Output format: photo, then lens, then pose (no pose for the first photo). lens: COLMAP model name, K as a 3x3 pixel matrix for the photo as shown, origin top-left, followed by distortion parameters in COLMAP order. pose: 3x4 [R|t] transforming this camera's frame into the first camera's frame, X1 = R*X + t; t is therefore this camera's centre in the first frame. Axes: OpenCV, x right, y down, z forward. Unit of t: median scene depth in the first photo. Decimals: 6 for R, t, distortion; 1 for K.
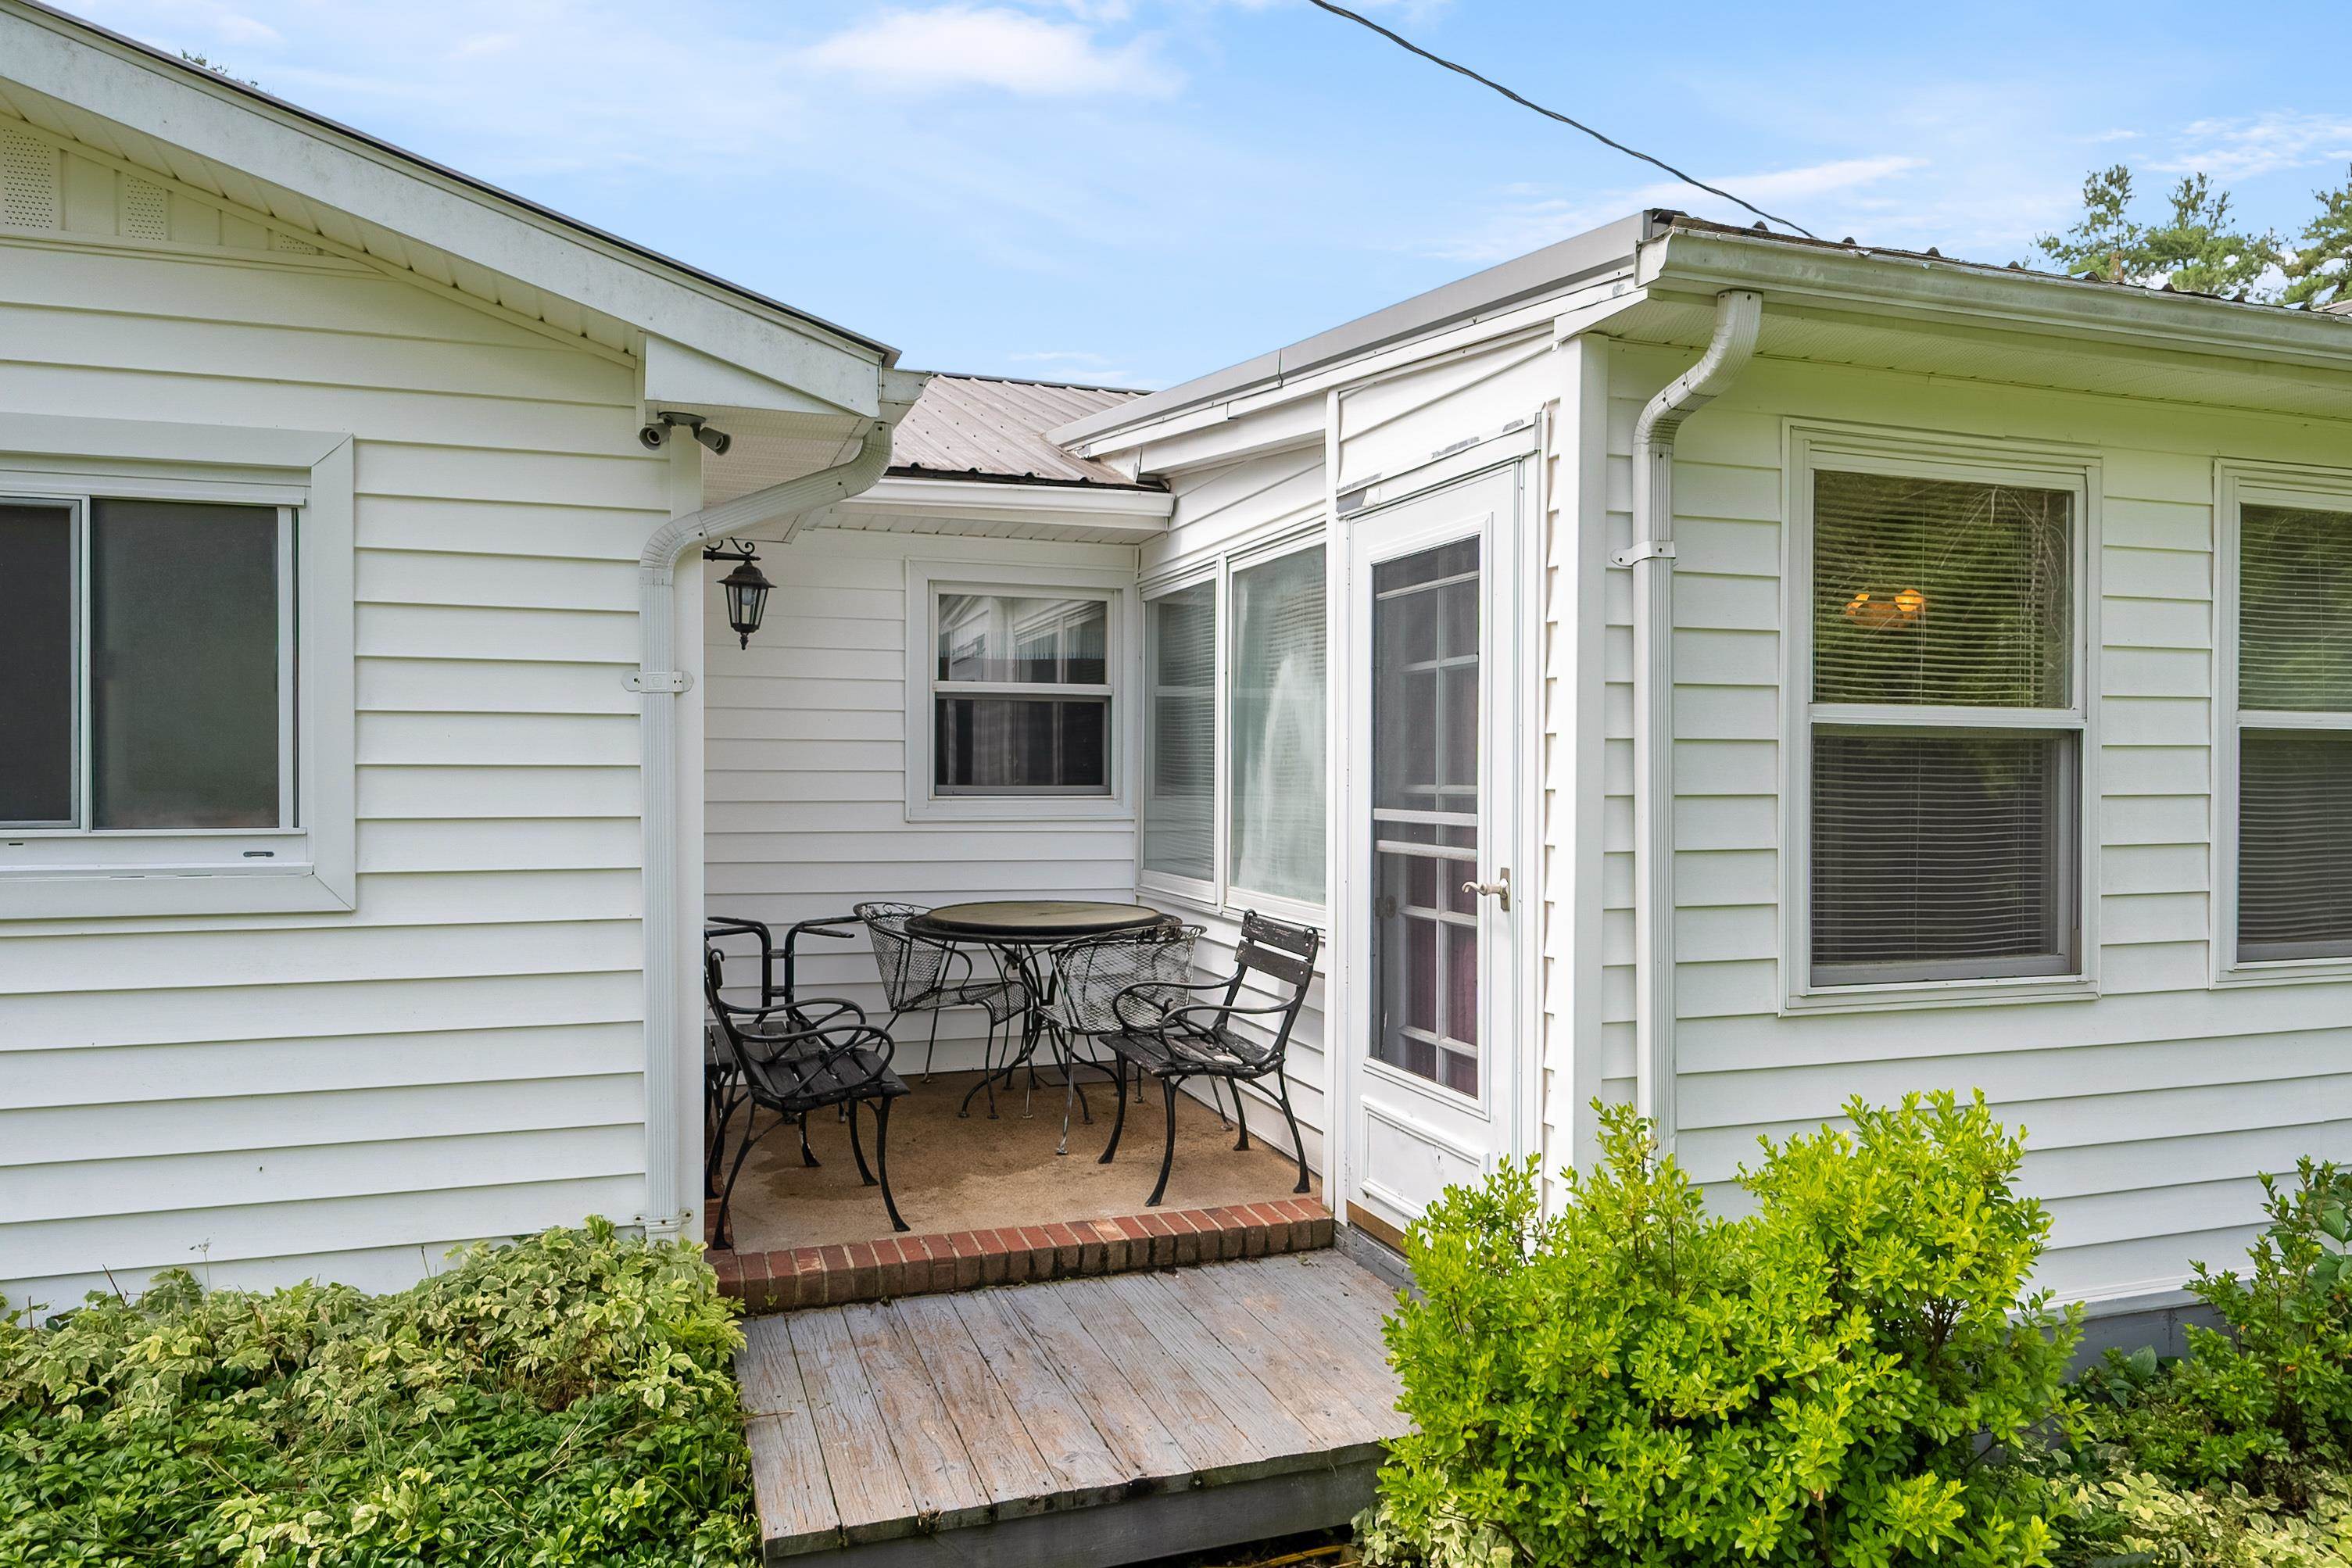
lens RADIAL K [[1527.8, 0, 1179.8], [0, 1527.8, 775.2], [0, 0, 1]] dist [0.001742, 0.001559]
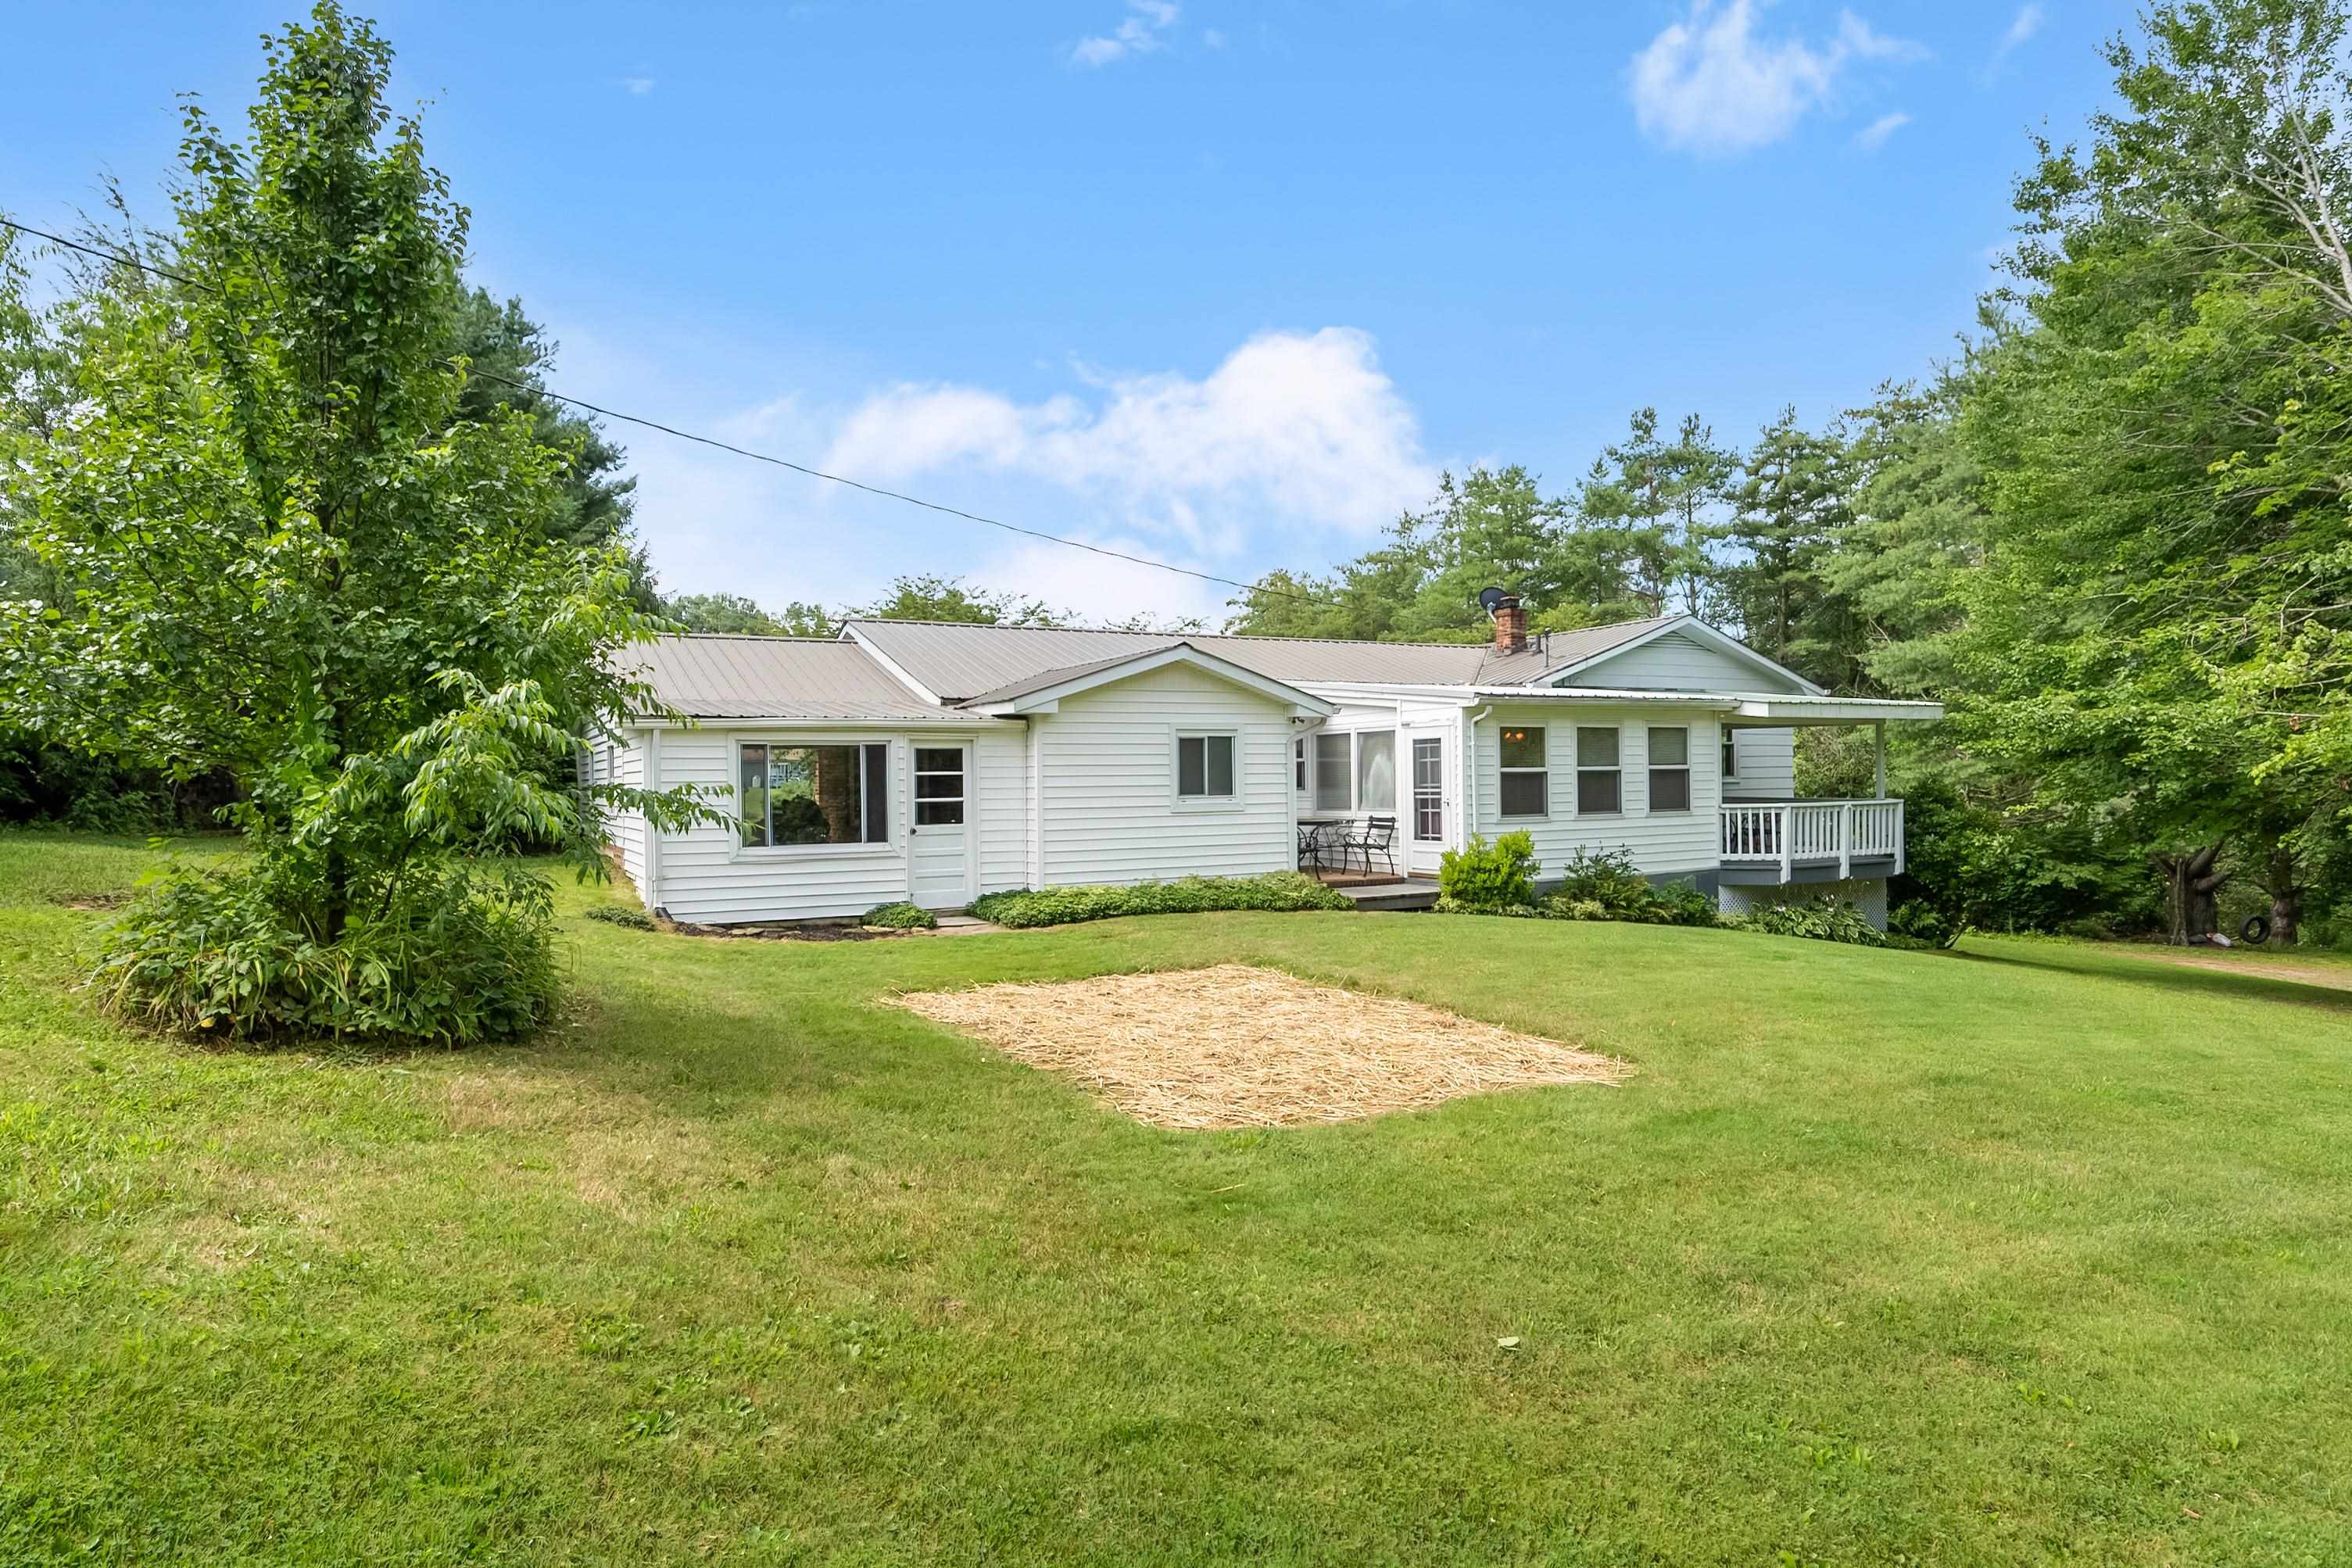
lens RADIAL K [[1256.0, 0, 1181.6], [0, 1256.0, 788.7], [0, 0, 1]] dist [-0.001276, 0.000036]
pose [[0.986282, -0.018727, 0.164003, -1.333570], [0.019188, 0.999815, -0.001226, 0.010718], [-0.163950, 0.004356, 0.986459, -2.988890]]
